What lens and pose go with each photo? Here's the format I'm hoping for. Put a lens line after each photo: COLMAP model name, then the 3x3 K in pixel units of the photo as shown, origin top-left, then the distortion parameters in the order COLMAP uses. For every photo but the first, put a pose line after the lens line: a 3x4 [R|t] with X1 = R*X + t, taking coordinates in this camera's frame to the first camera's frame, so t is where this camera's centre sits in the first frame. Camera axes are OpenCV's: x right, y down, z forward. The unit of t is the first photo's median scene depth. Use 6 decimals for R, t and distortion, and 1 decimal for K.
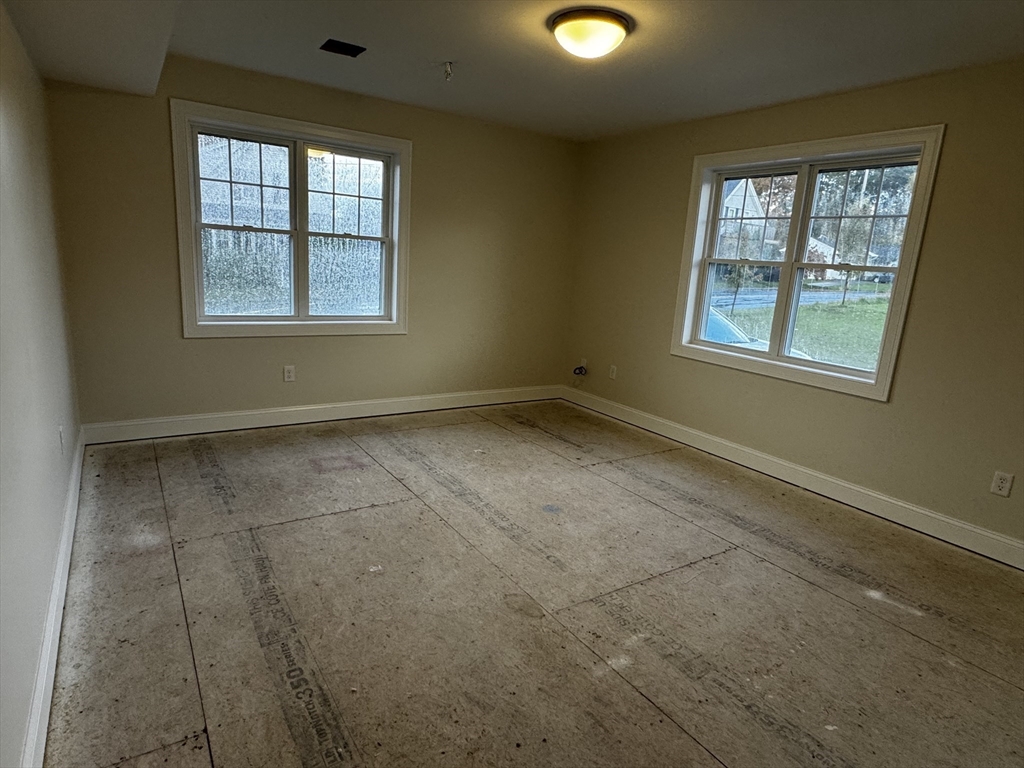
lens RADIAL K [[577.0, 0, 509.1], [0, 577.0, 382.9], [0, 0, 1]] dist [-0.008203, -0.000369]
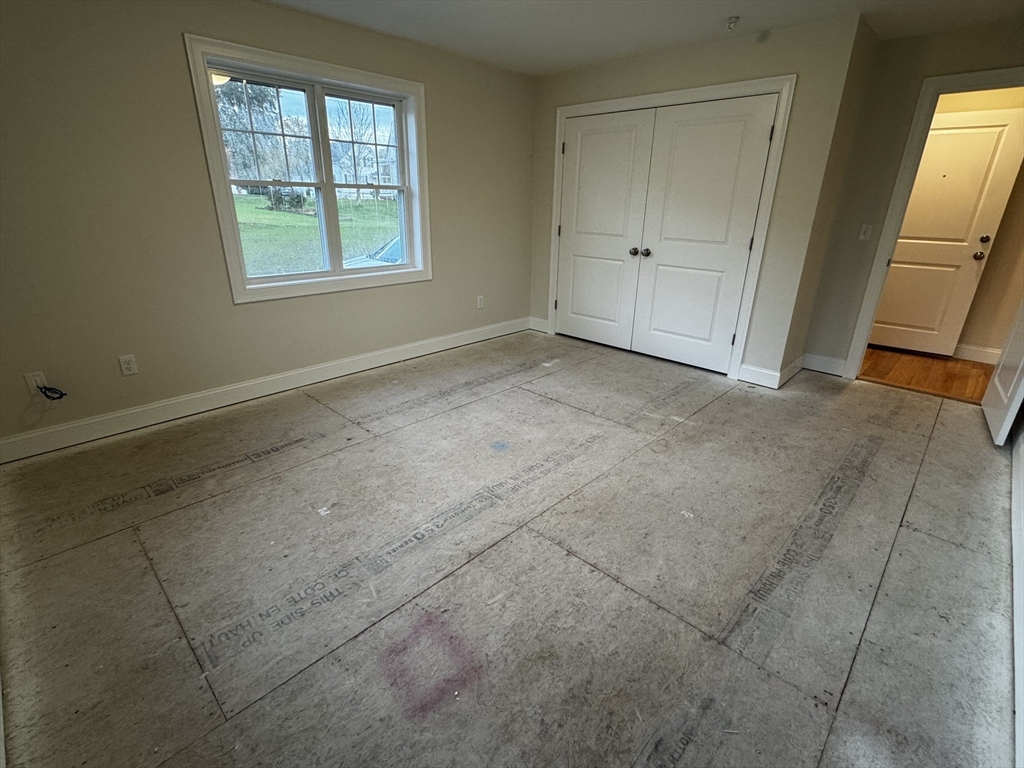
lens RADIAL K [[481.4, 0, 508.4], [0, 481.4, 388.2], [0, 0, 1]] dist [-0.004161, -0.000424]
pose [[-0.209320, -0.420142, 0.882987, -0.575435], [0.181140, 0.870702, 0.457237, -0.237085], [-0.960923, 0.255653, -0.106151, 0.912932]]
